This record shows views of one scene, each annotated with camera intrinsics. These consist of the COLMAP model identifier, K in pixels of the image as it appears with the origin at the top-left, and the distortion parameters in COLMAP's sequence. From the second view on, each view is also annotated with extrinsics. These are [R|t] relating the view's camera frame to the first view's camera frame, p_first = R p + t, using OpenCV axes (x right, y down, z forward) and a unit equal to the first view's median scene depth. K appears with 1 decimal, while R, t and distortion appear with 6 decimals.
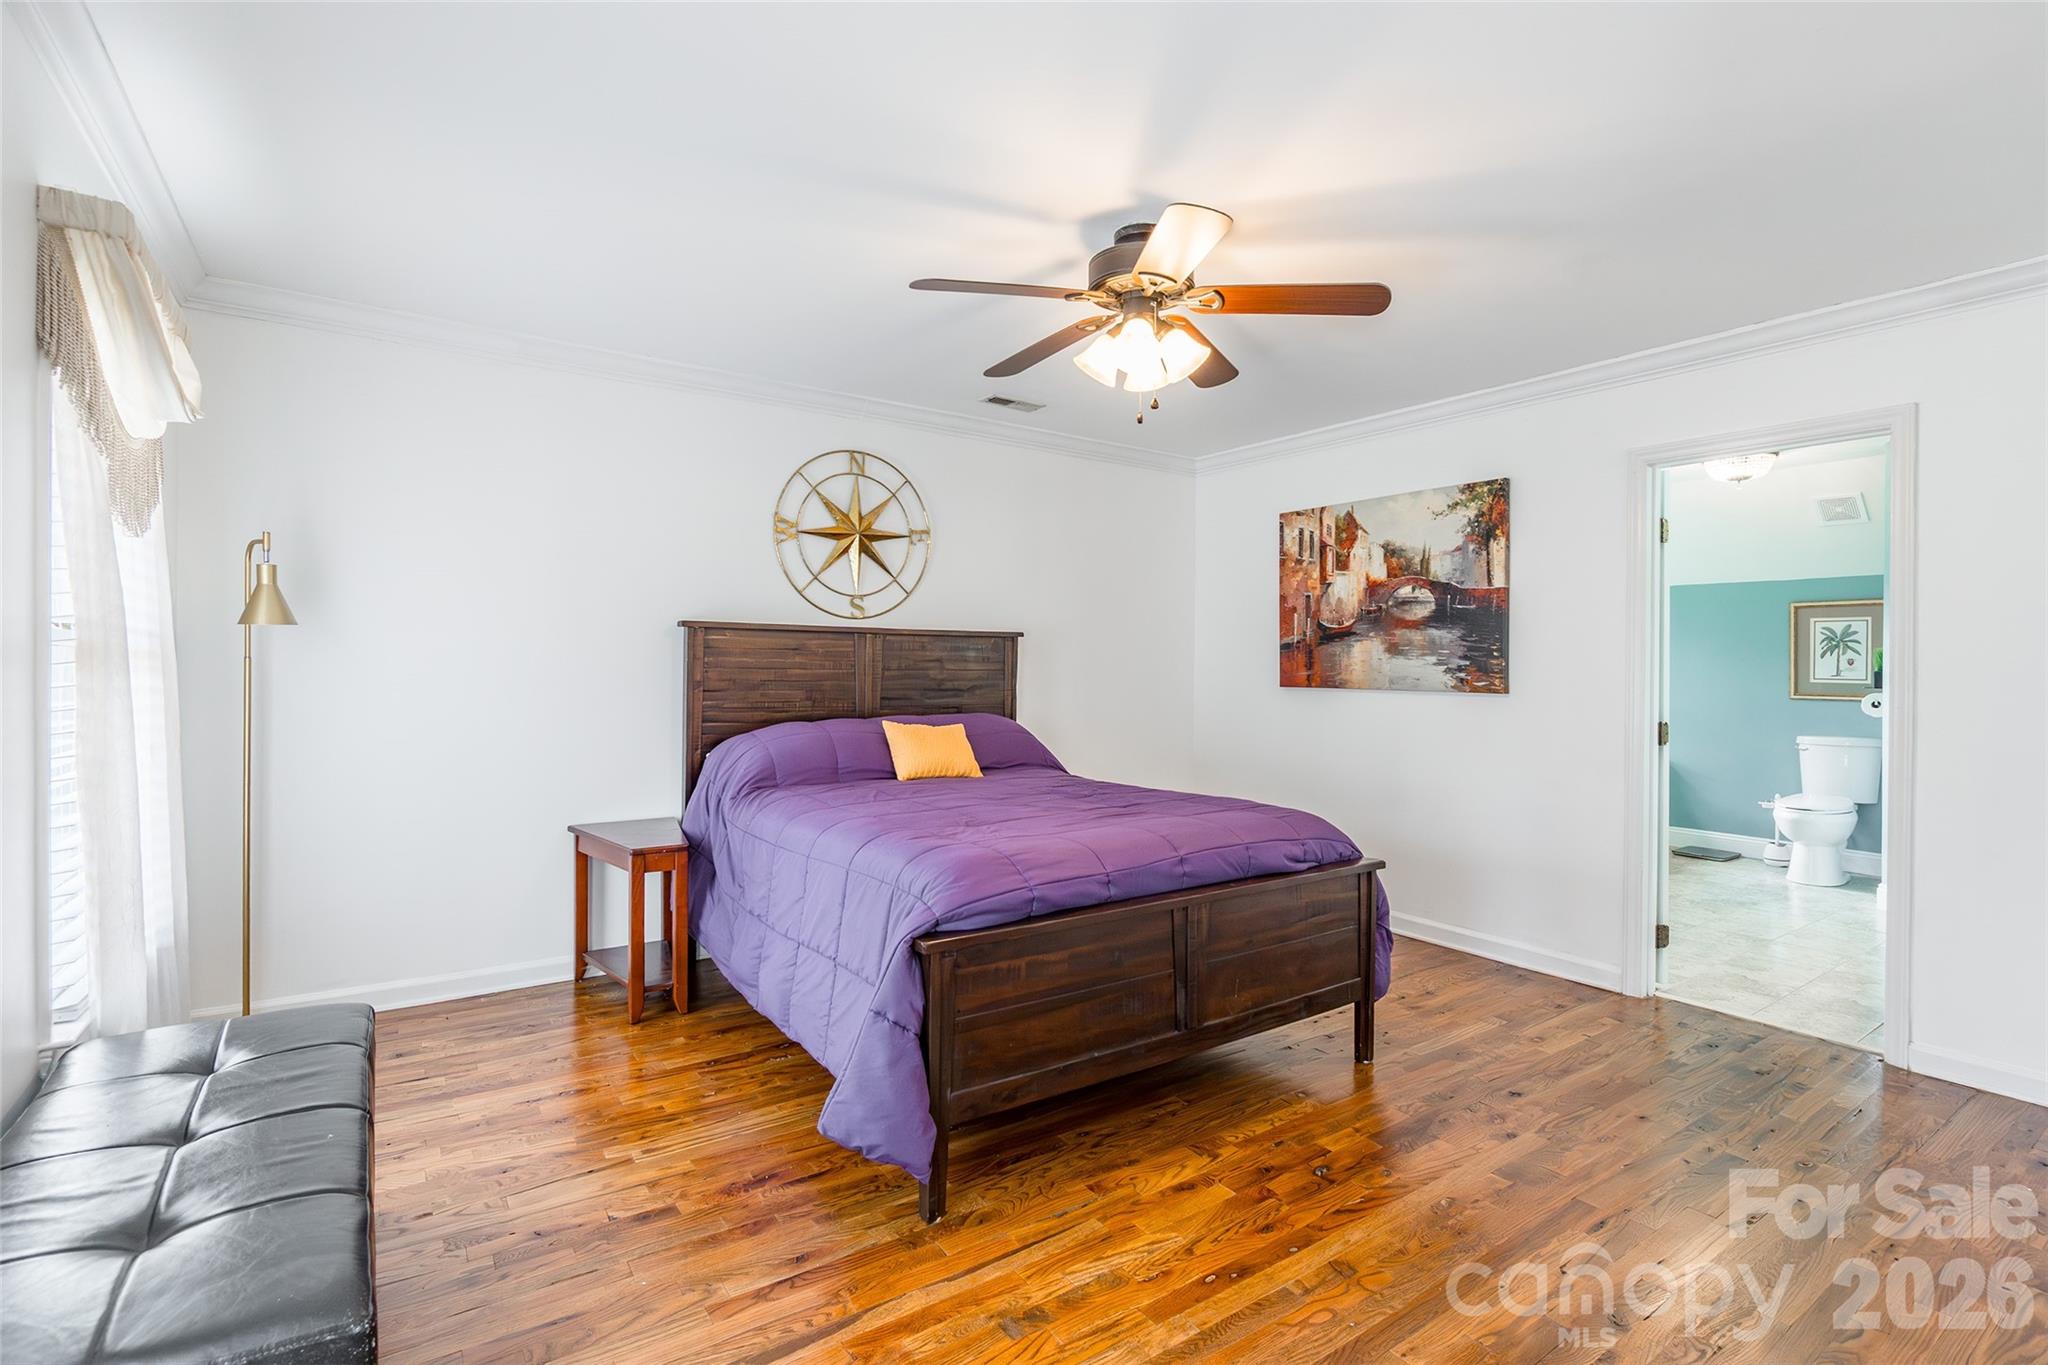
lens RADIAL K [[966.8, 0, 1031.7], [0, 966.8, 677.6], [0, 0, 1]] dist [-0.013699, 0.003651]
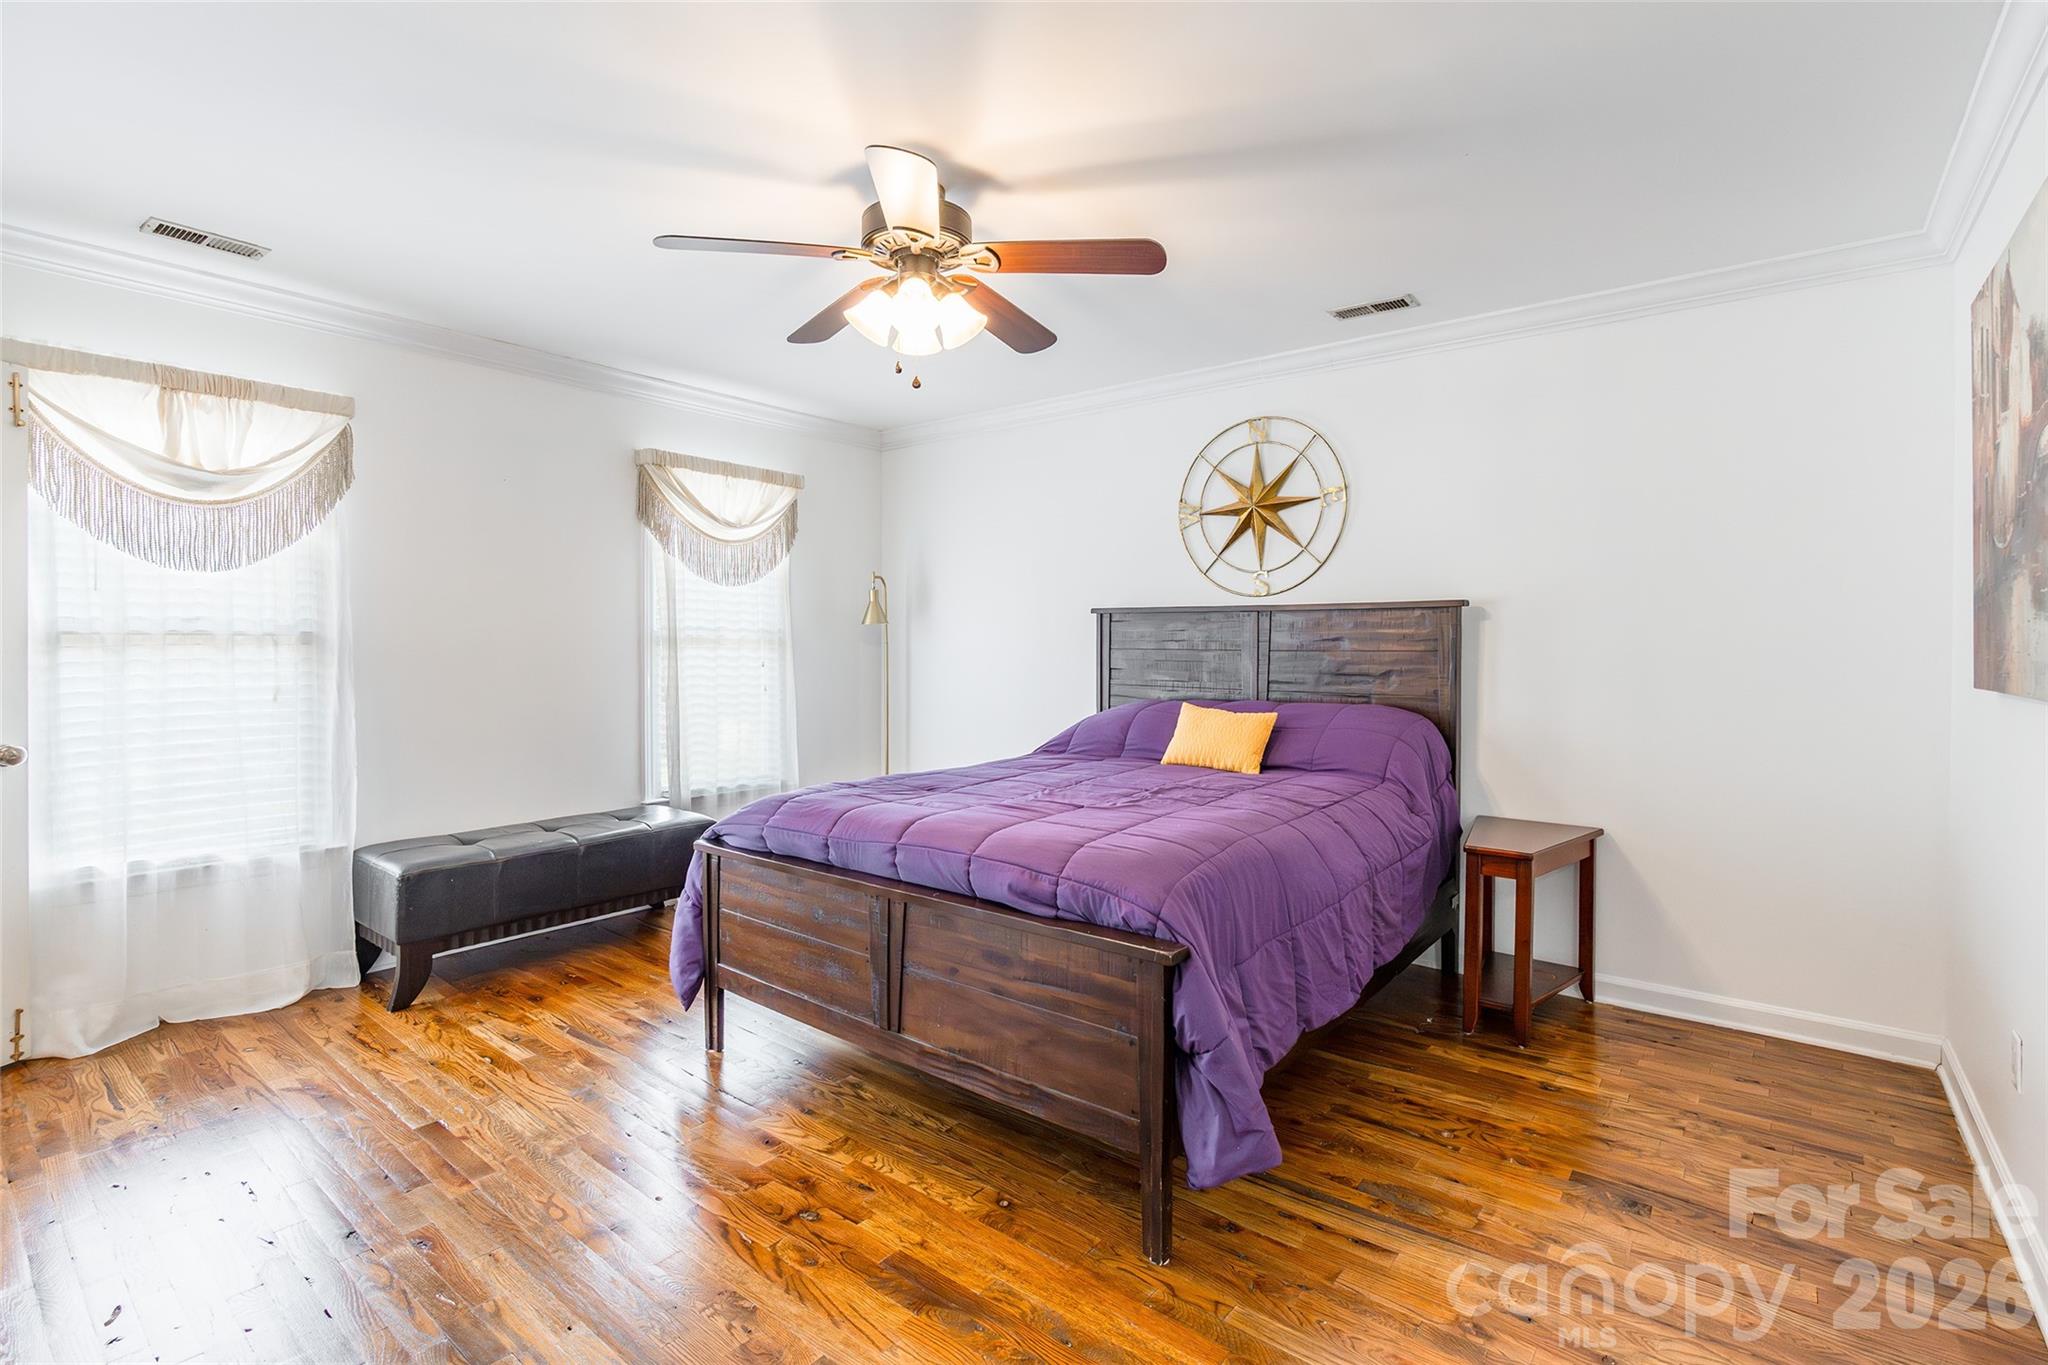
lens RADIAL K [[966.8, 0, 1024.6], [0, 966.8, 672.6], [0, 0, 1]] dist [-0.013699, 0.003651]
pose [[0.267758, 0.019404, -0.963291, 0.680716], [-0.013446, 0.999775, 0.016401, 0.000875], [0.963392, 0.008561, 0.267959, 0.545061]]
